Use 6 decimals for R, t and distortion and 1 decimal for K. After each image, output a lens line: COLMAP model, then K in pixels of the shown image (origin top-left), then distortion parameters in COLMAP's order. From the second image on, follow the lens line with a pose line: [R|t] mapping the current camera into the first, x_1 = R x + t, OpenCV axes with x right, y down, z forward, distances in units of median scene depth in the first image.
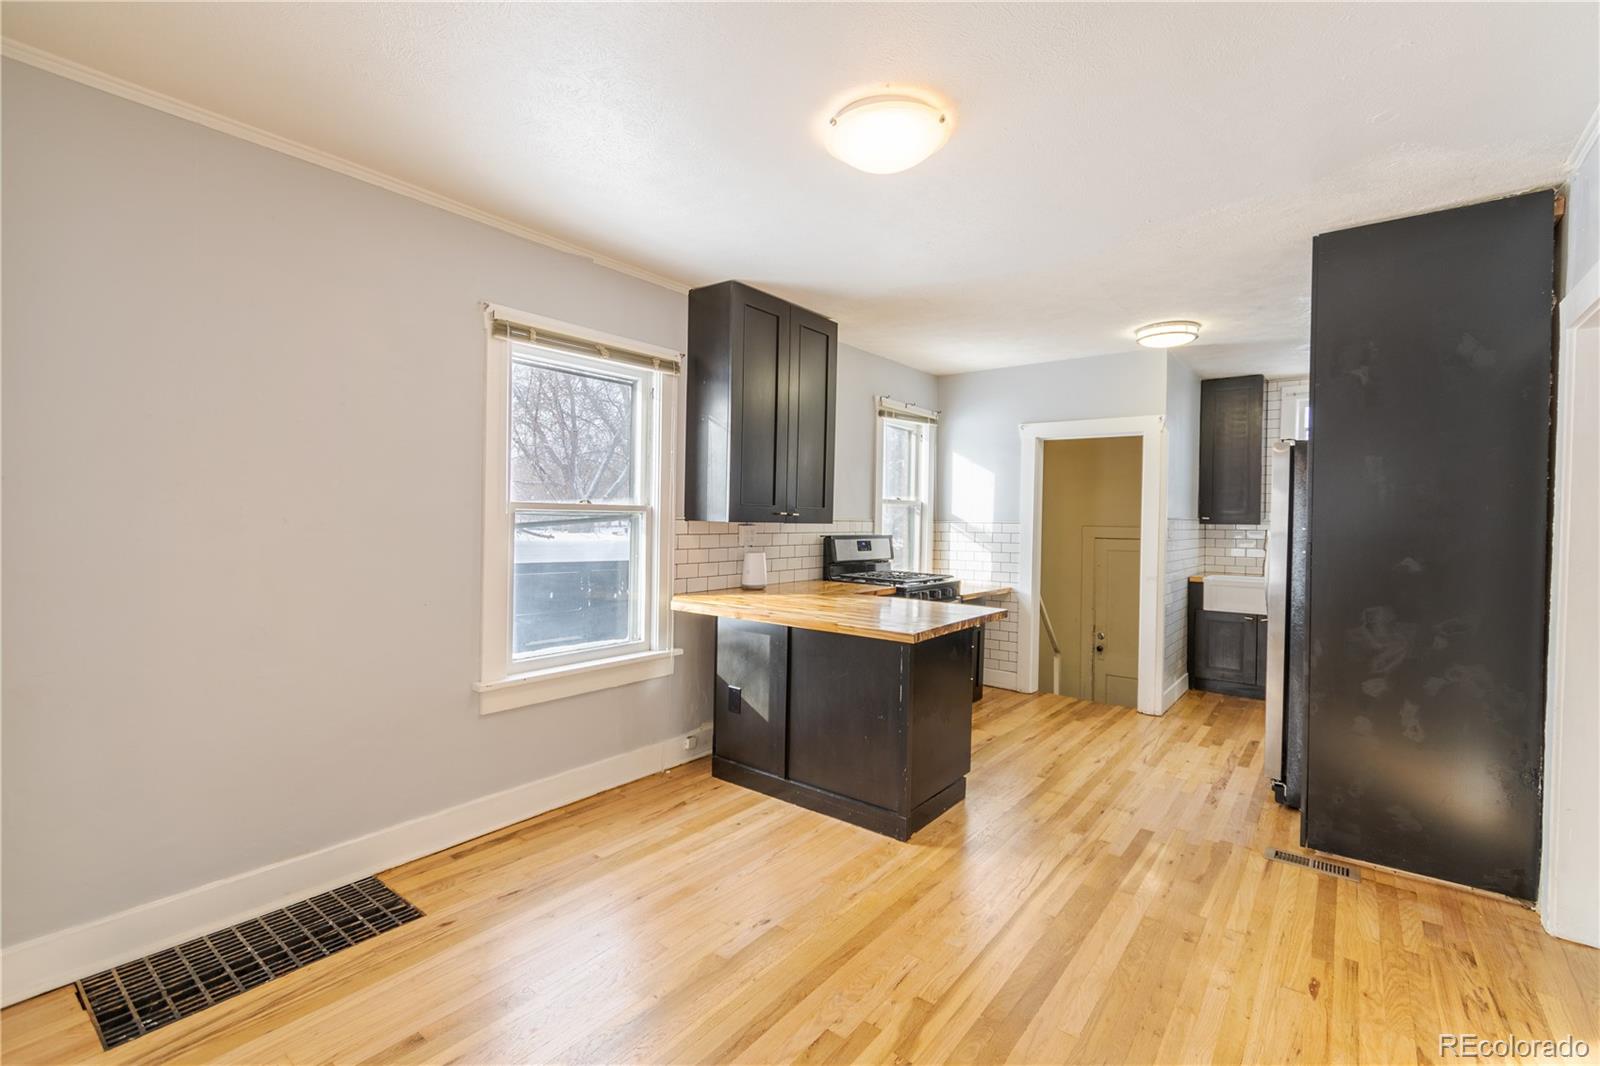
lens RADIAL K [[710.3, 0, 807.9], [0, 710.3, 524.6], [0, 0, 1]] dist [0.002453, -0.000576]
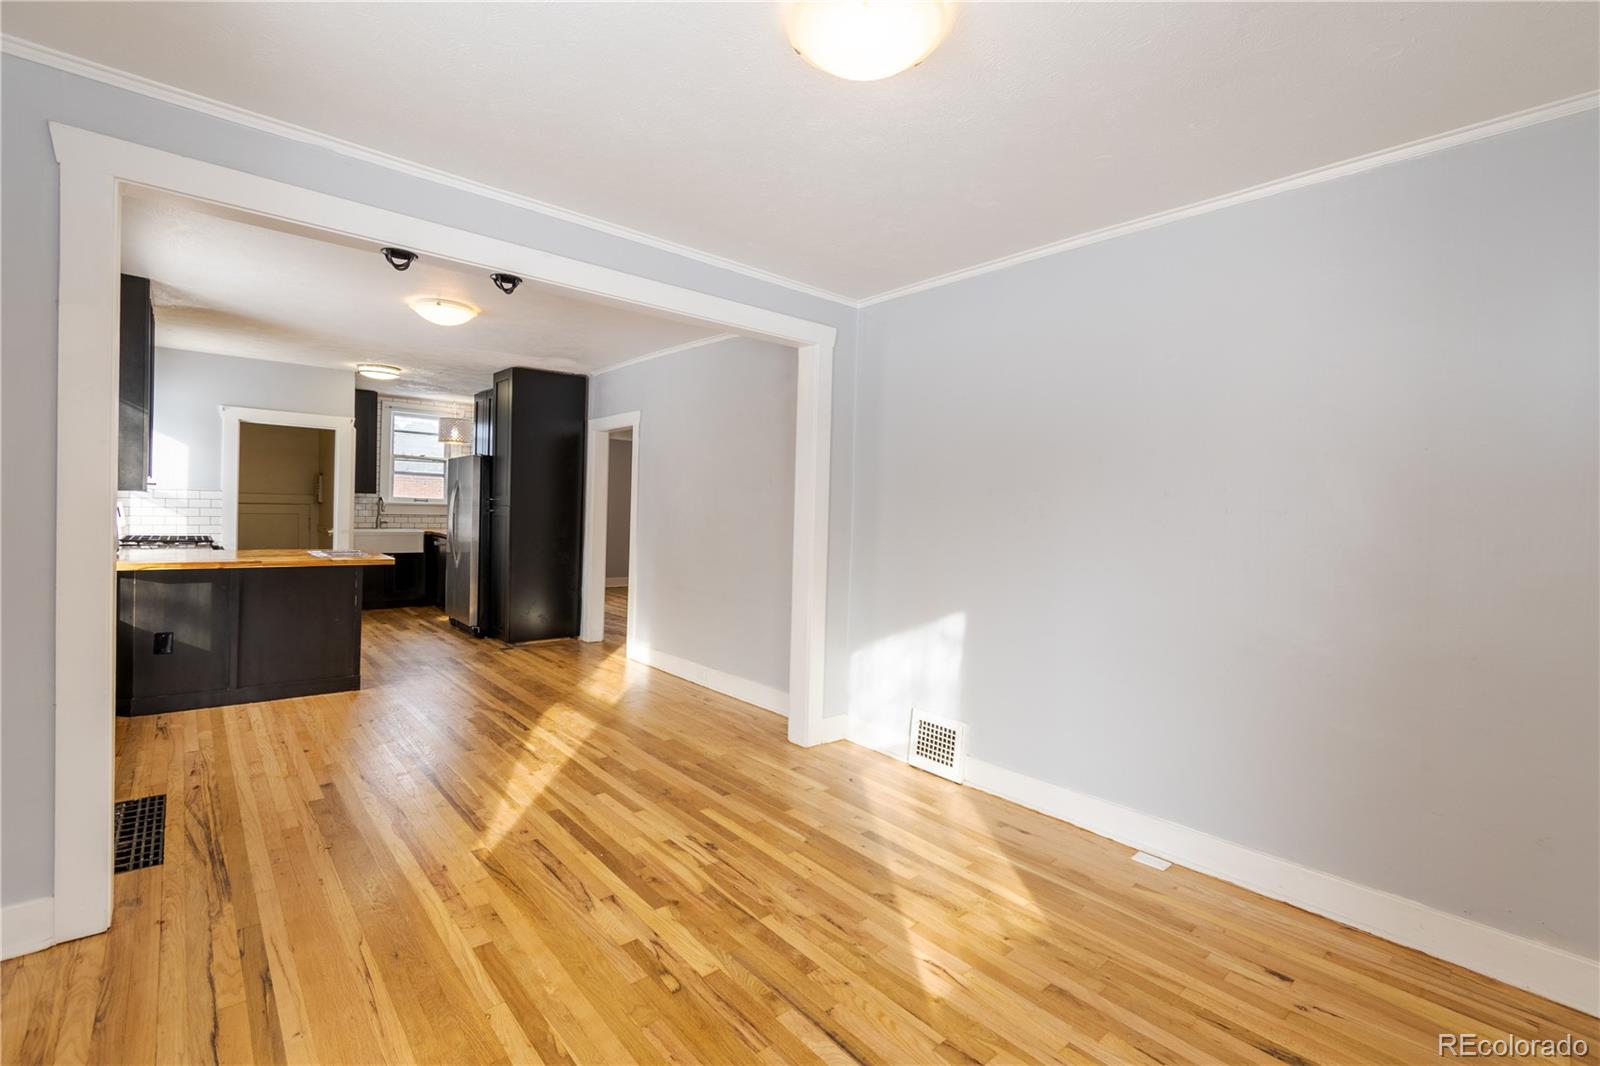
lens RADIAL K [[710.3, 0, 807.9], [0, 710.3, 524.6], [0, 0, 1]] dist [0.002453, -0.000576]
pose [[0.194447, -0.033319, 0.980347, -0.834298], [-0.020128, 0.999077, 0.037948, -0.012922], [-0.980706, -0.027112, 0.193597, -0.216008]]
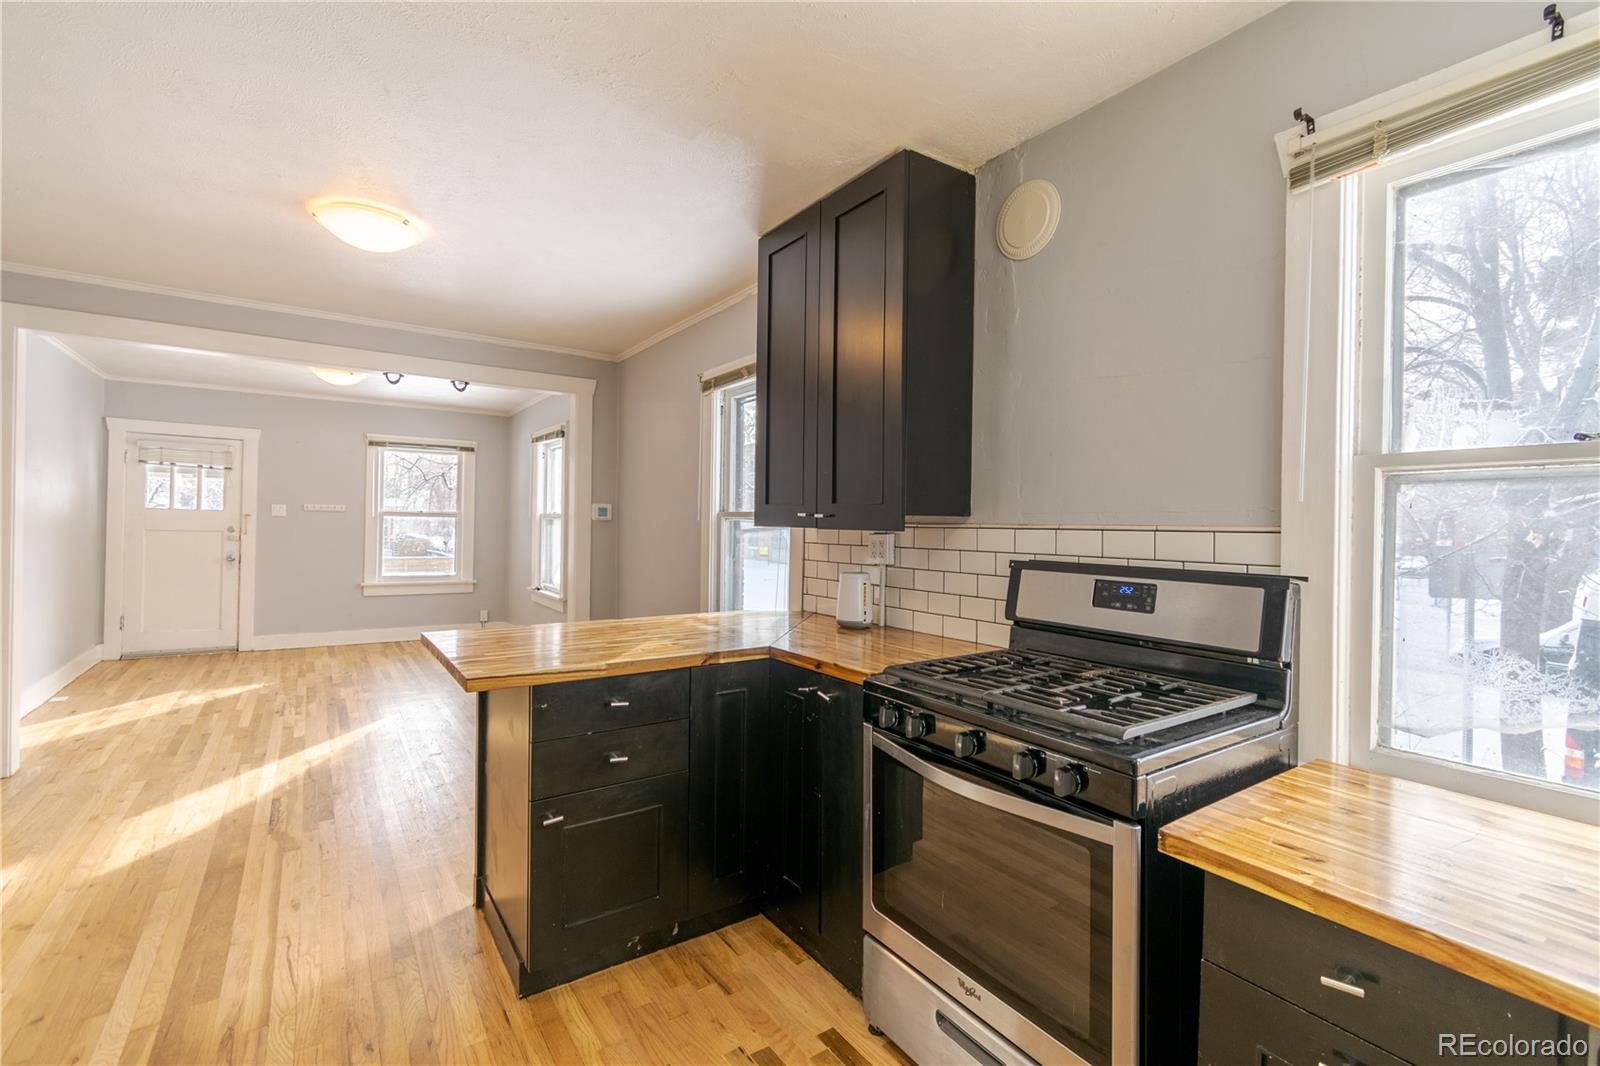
lens RADIAL K [[710.3, 0, 807.9], [0, 710.3, 524.6], [0, 0, 1]] dist [0.002453, -0.000576]
pose [[-0.303937, -0.022186, -0.952434, 0.543734], [-0.029007, 0.999481, -0.014025, 0.002920], [0.952250, 0.023365, -0.304423, 1.068376]]
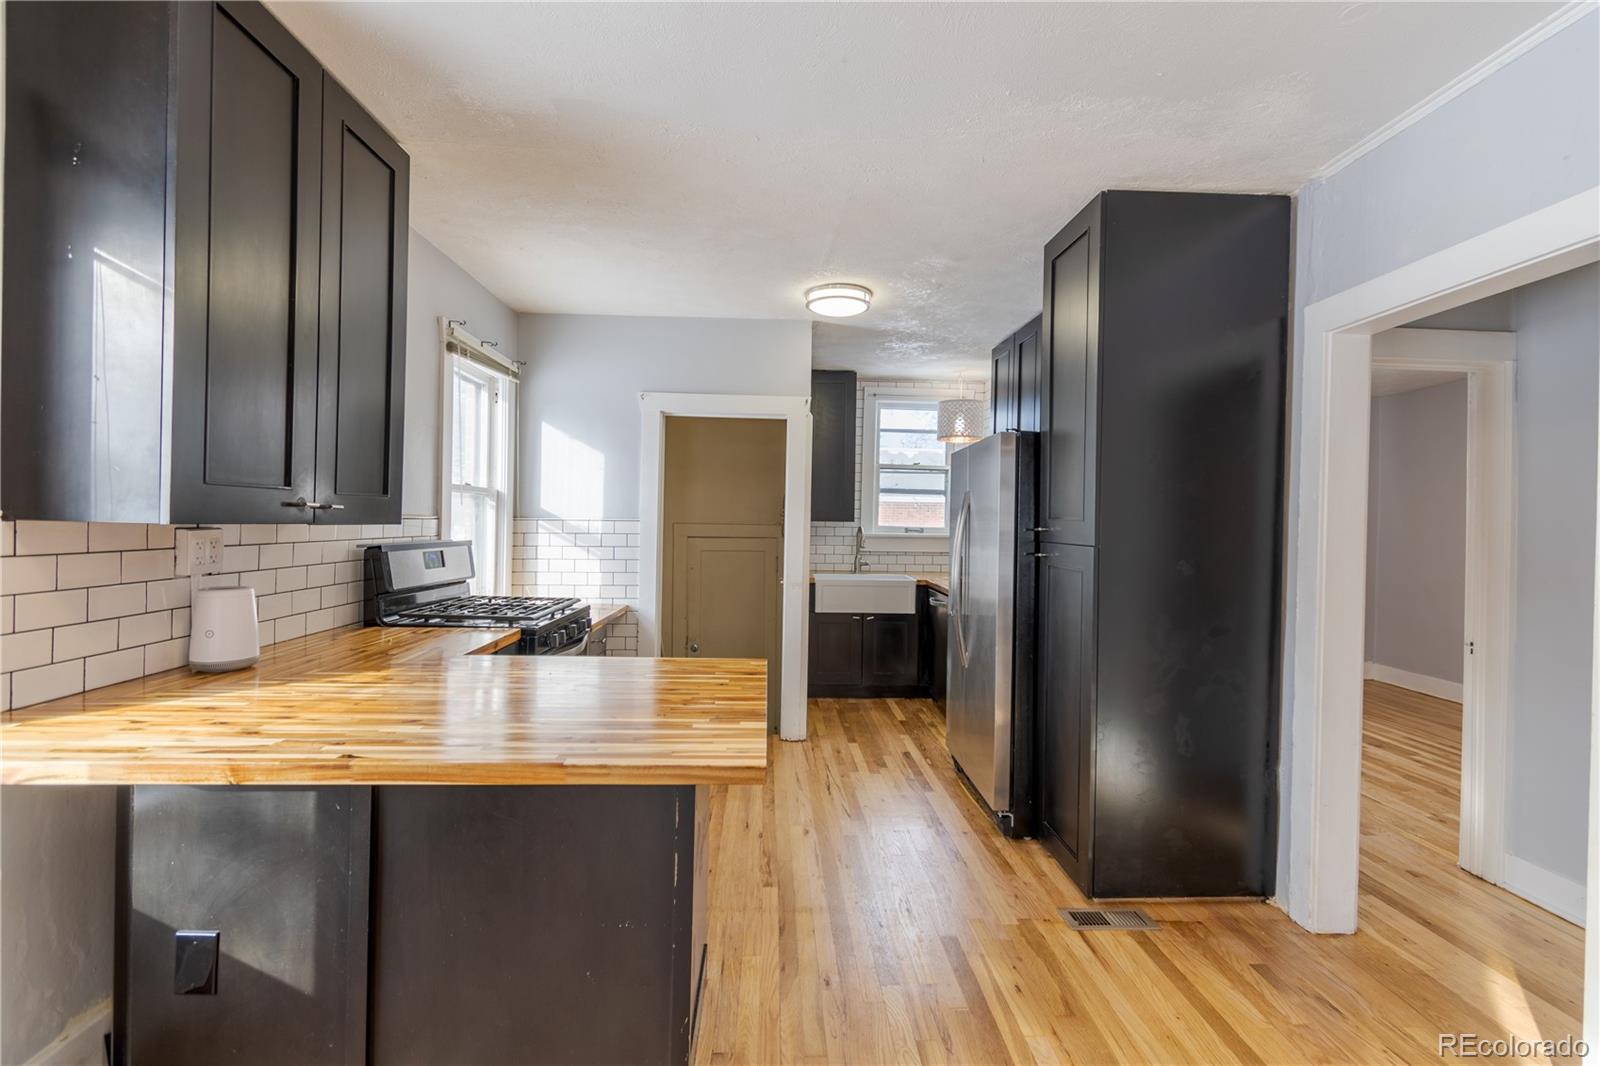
lens RADIAL K [[710.3, 0, 807.9], [0, 710.3, 524.6], [0, 0, 1]] dist [0.002453, -0.000576]
pose [[0.758976, -0.005541, 0.651095, -0.081206], [-0.000091, 0.999963, 0.008616, -0.005627], [-0.651119, -0.006598, 0.758947, 0.374470]]
